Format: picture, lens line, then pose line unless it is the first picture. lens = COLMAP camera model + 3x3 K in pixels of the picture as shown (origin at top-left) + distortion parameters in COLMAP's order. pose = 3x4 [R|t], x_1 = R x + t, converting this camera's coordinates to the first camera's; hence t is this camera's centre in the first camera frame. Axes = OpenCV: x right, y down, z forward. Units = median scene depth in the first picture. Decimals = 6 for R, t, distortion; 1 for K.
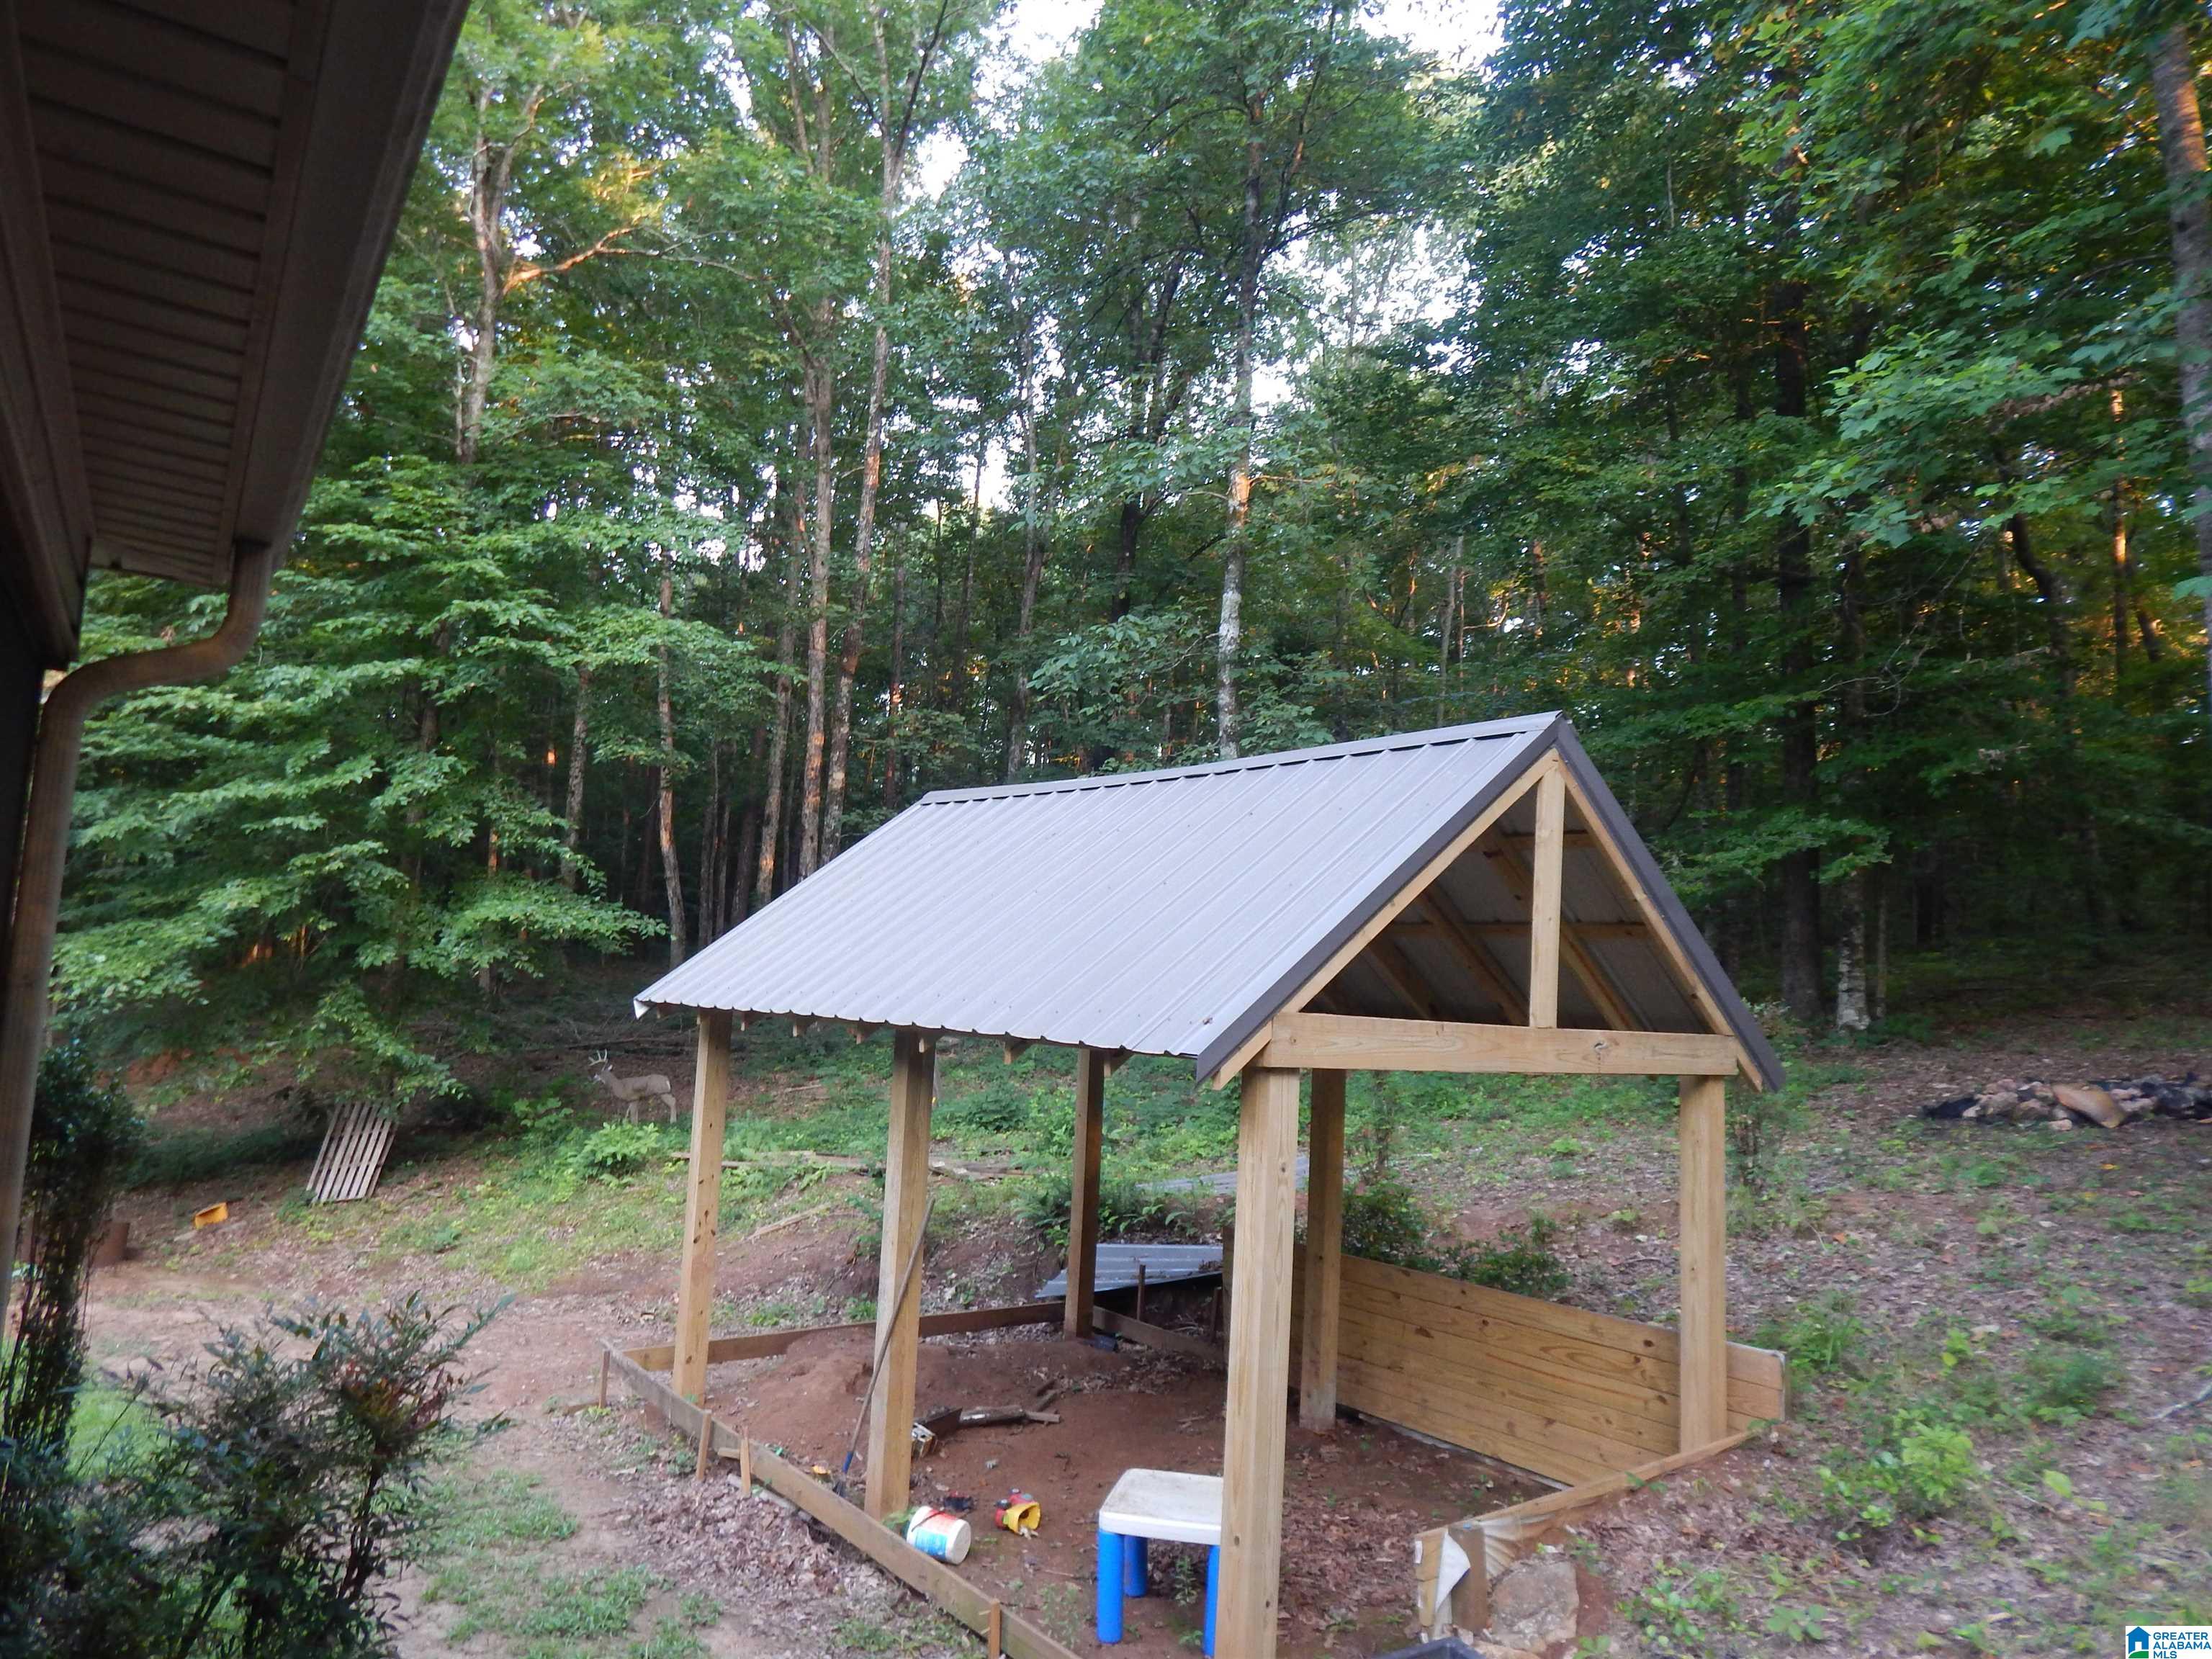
lens RADIAL K [[1445.1, 0, 1116.1], [0, 1445.1, 823.4], [0, 0, 1]] dist [0.000672, -0.008816]
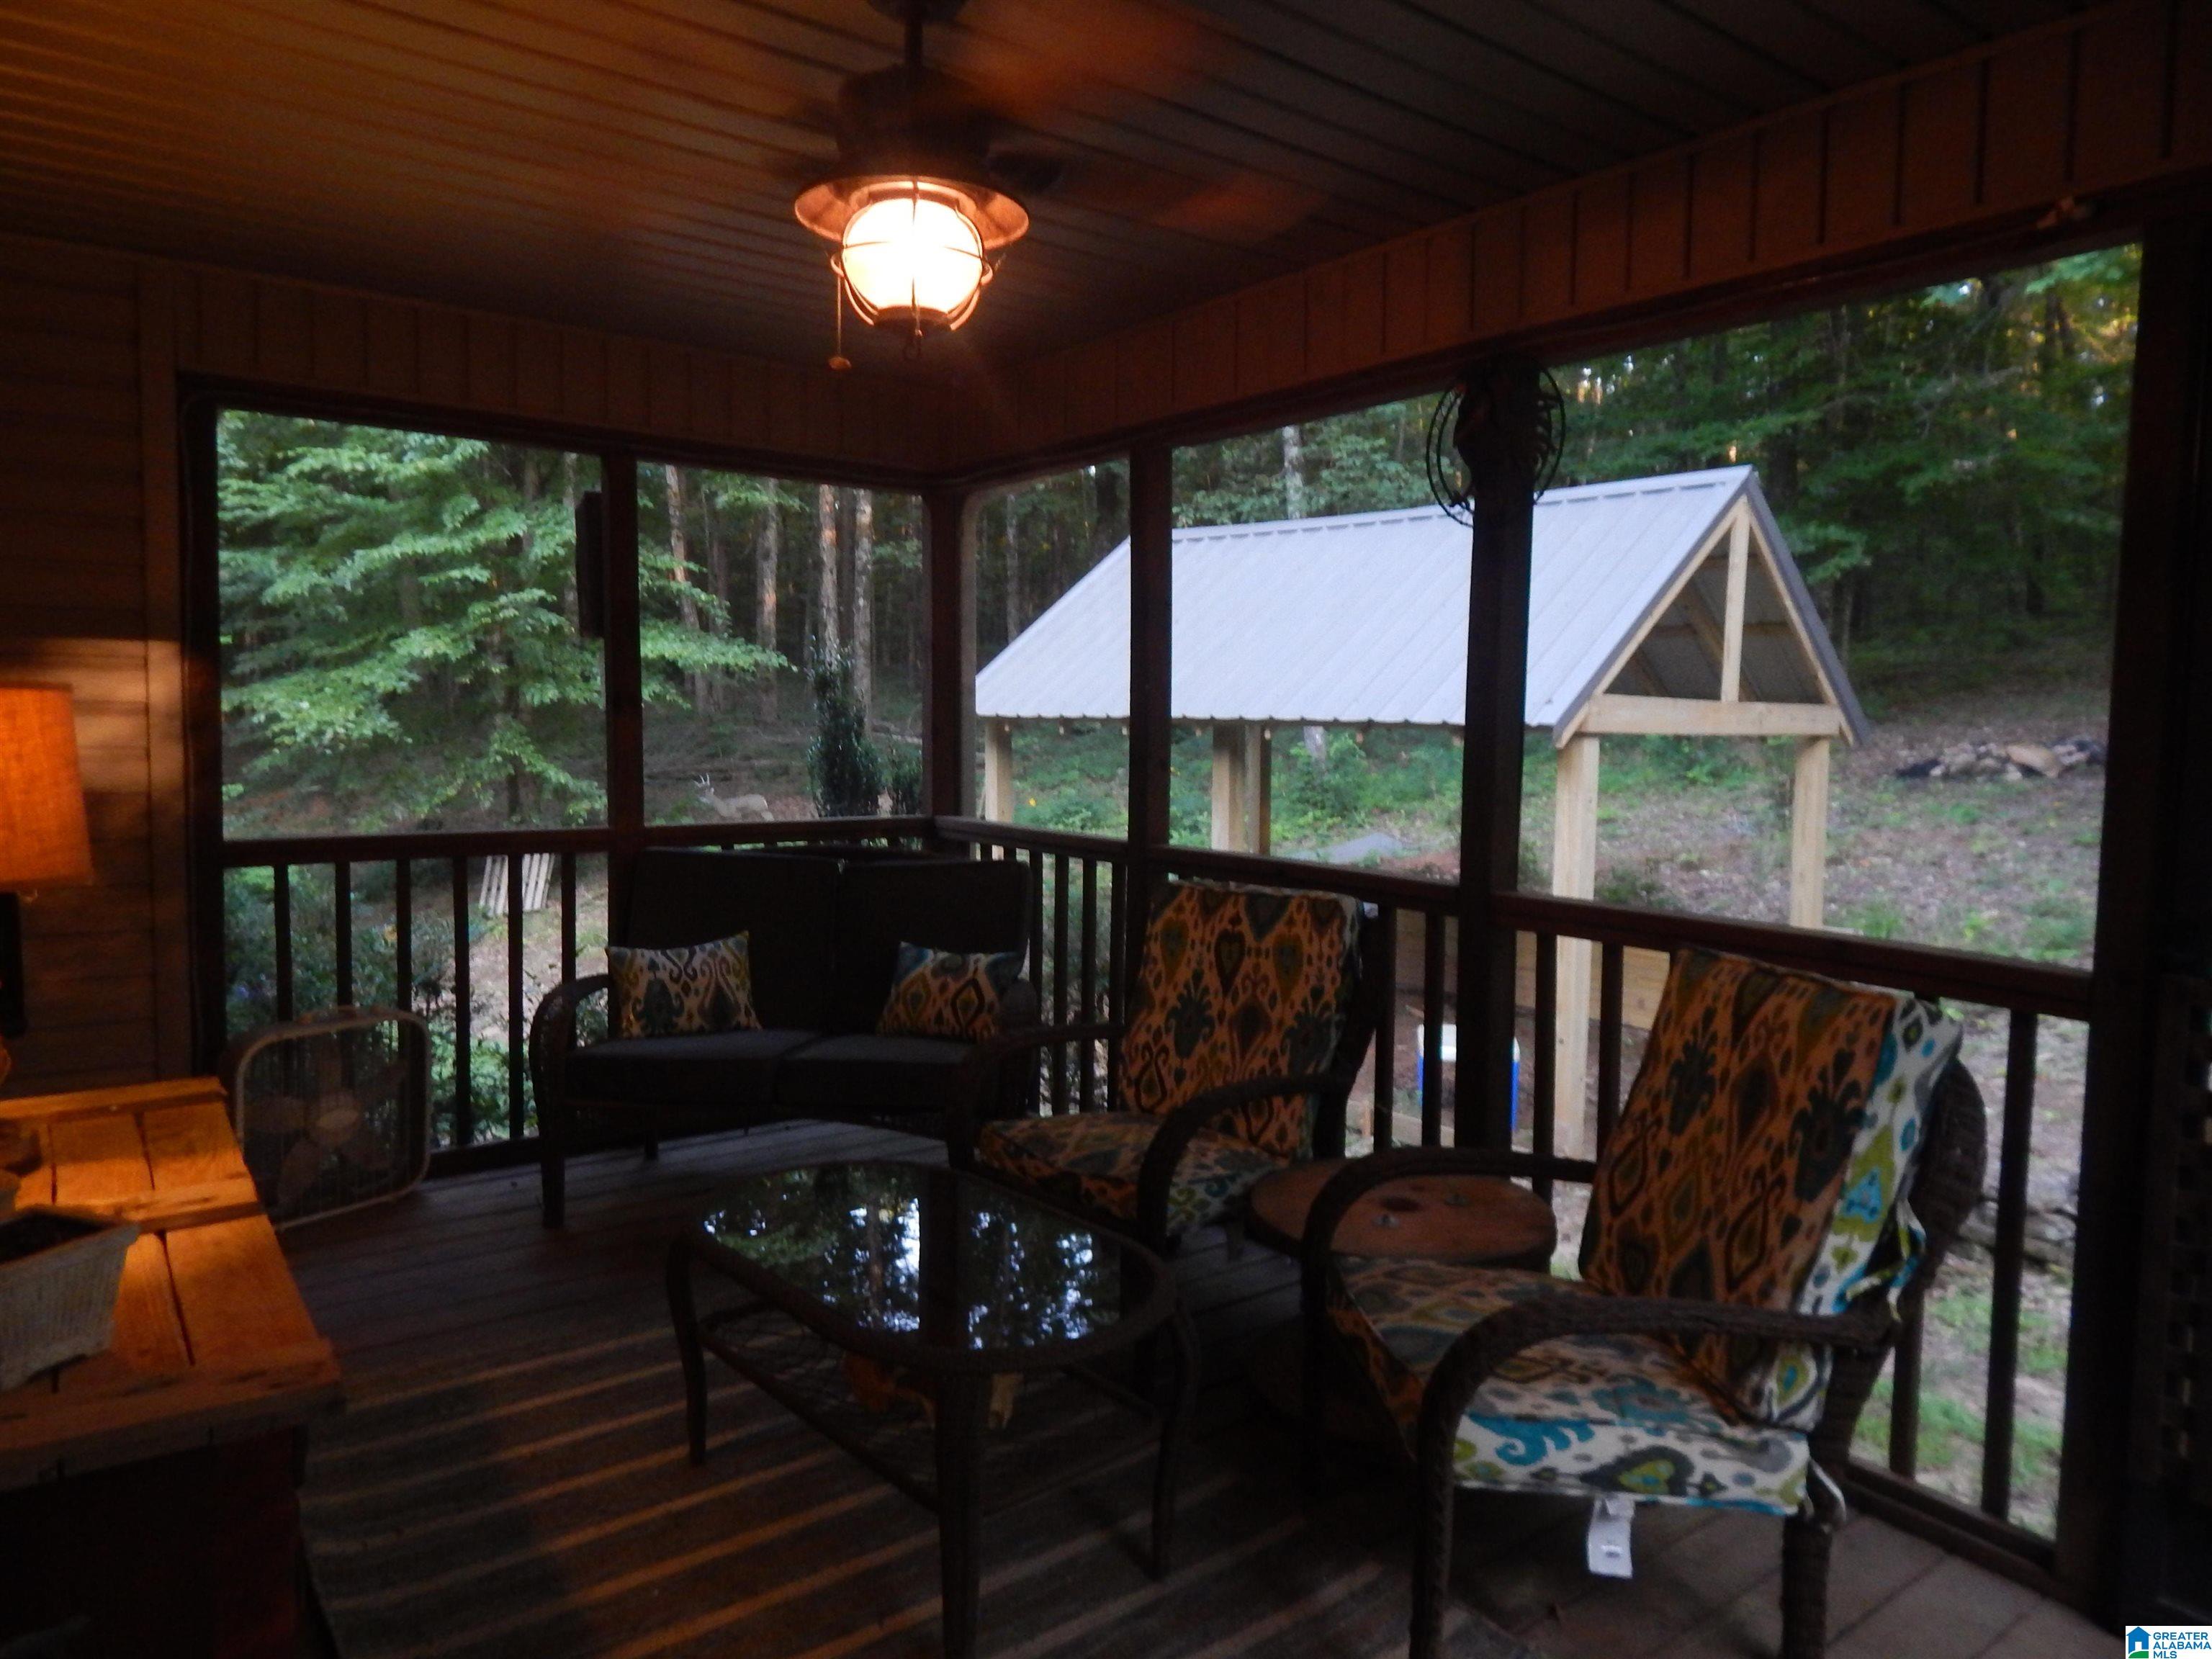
lens RADIAL K [[1445.1, 0, 1118.5], [0, 1445.1, 818.1], [0, 0, 1]] dist [0.000672, -0.008816]
pose [[0.997221, -0.043285, 0.060636, -0.180589], [0.031010, 0.981208, 0.190445, -0.015085], [-0.067740, -0.188036, 0.979823, -0.161503]]
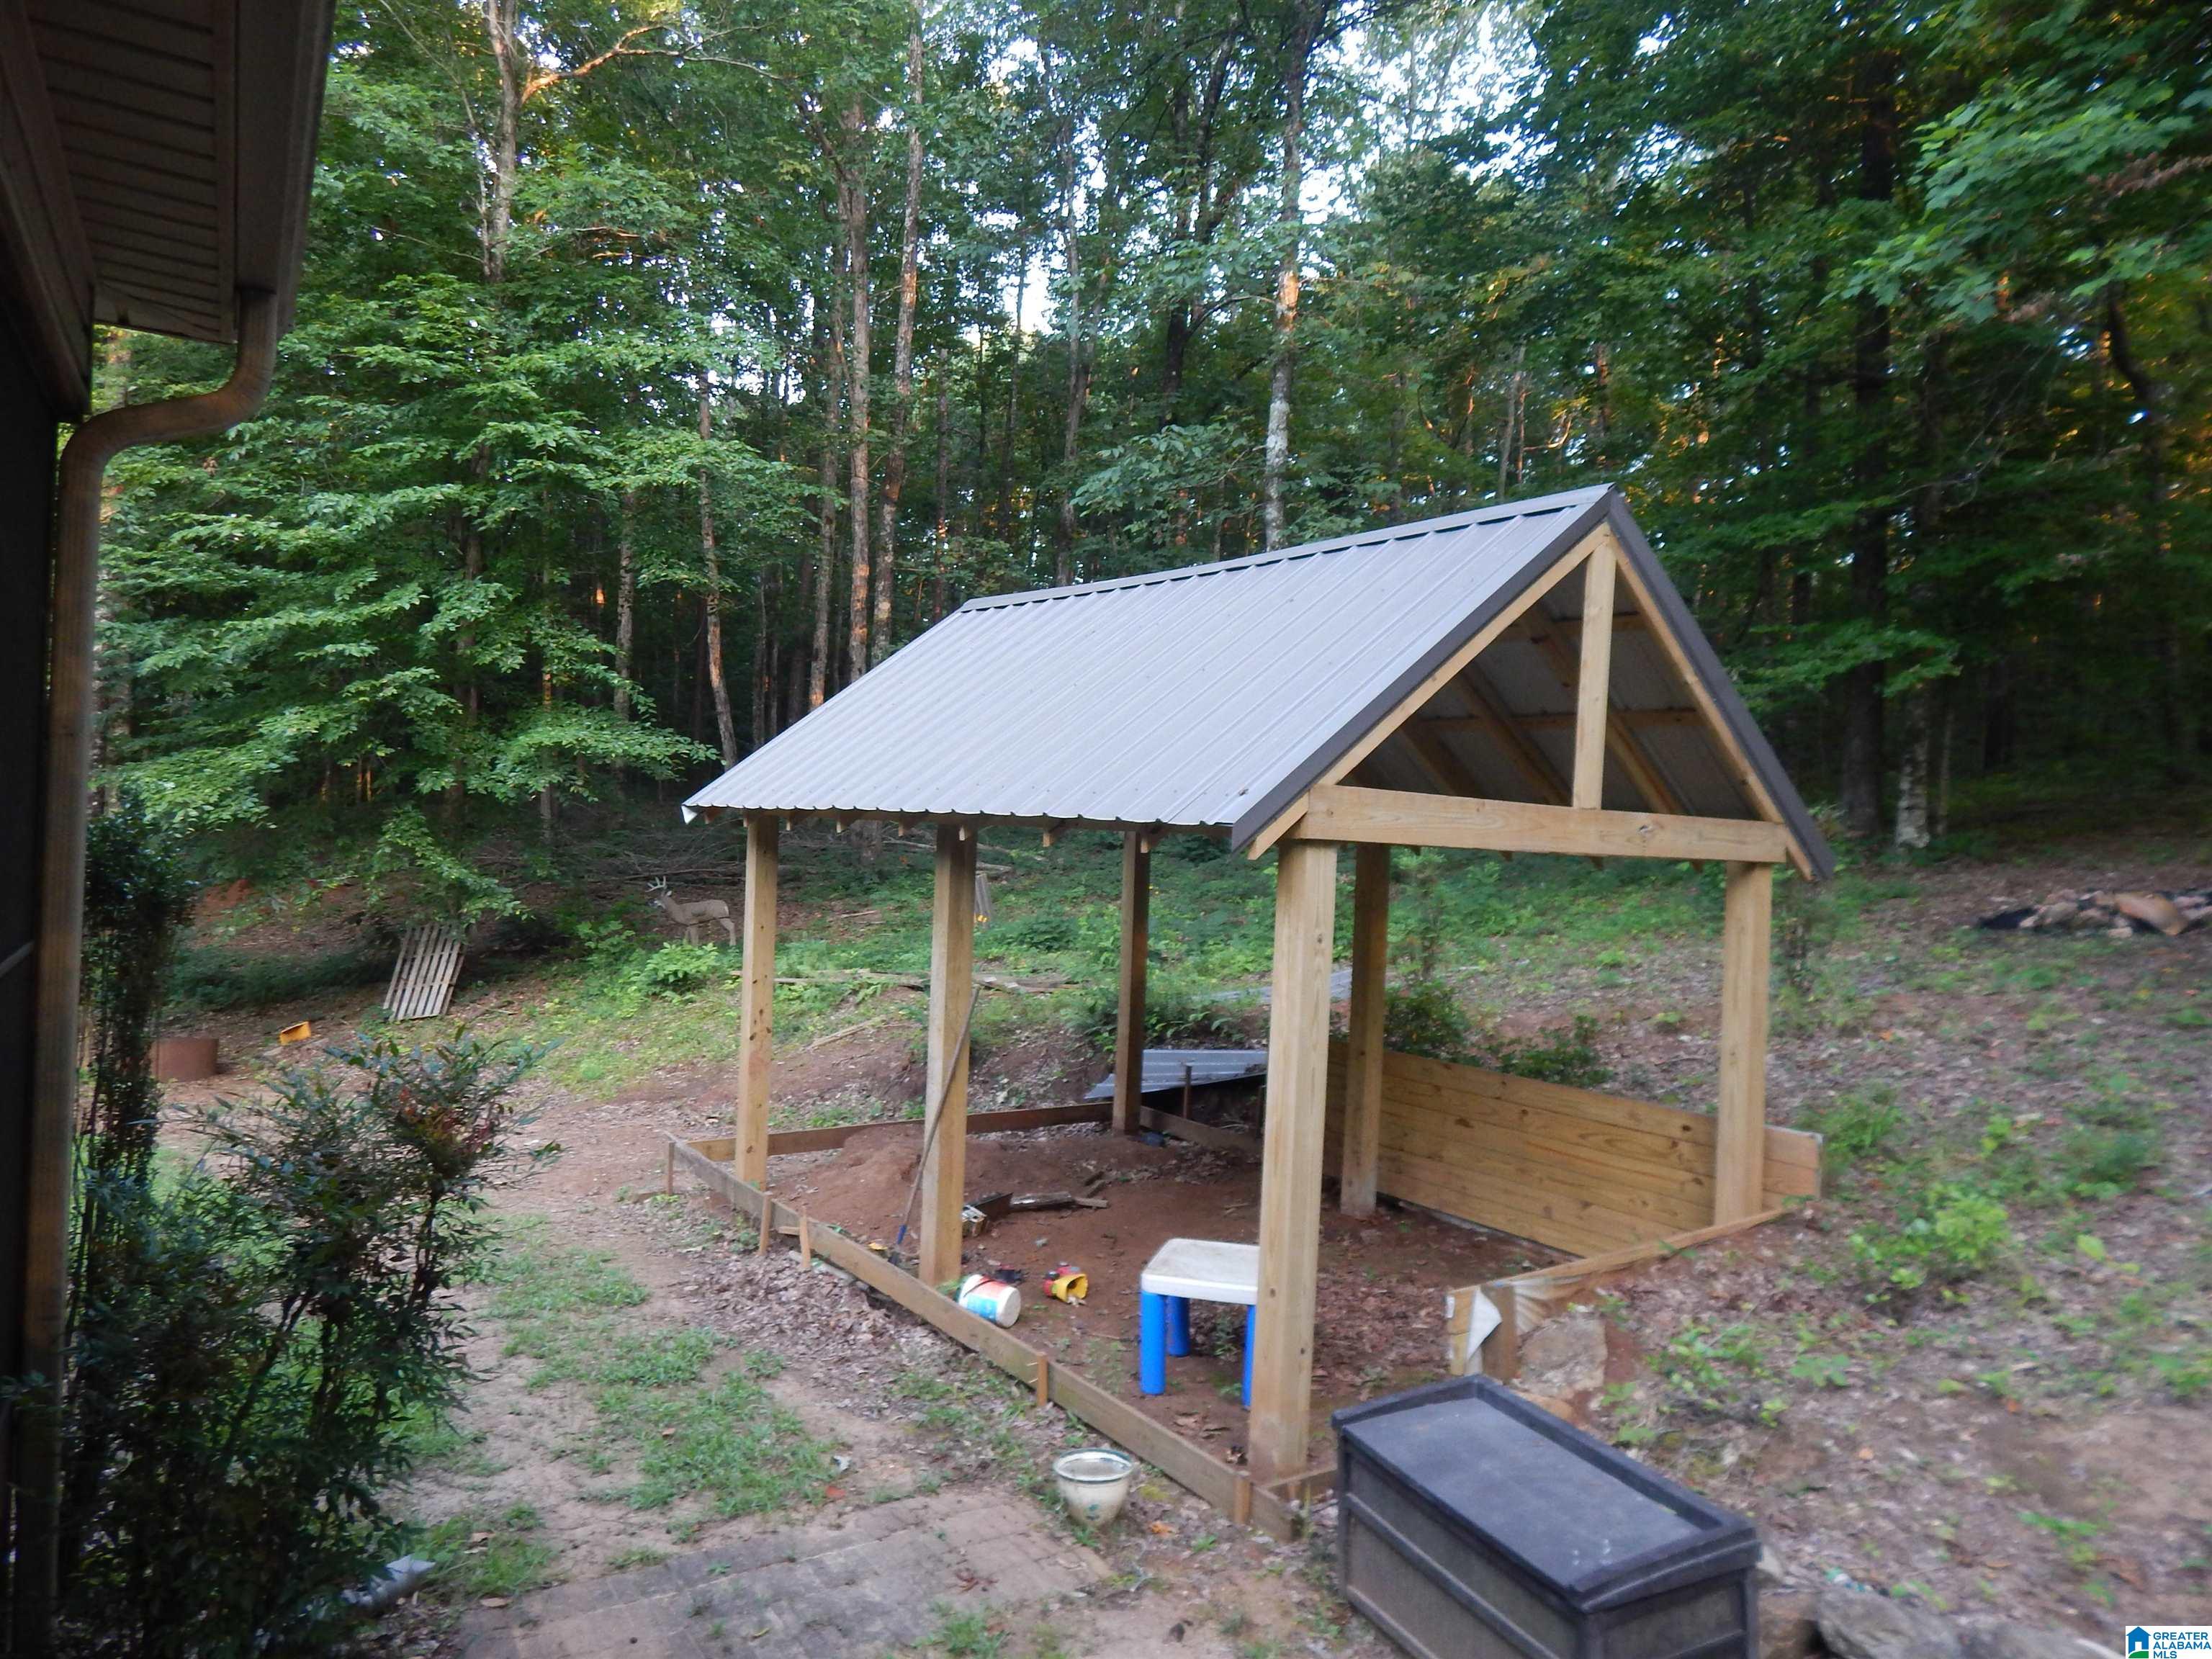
lens RADIAL K [[1445.1, 0, 1114.8], [0, 1445.1, 828.5], [0, 0, 1]] dist [0.000672, -0.008816]
pose [[0.999293, -0.007397, -0.036869, 0.004450], [0.011500, 0.993605, 0.112328, 0.019195], [0.035802, -0.112673, 0.992987, 0.003054]]
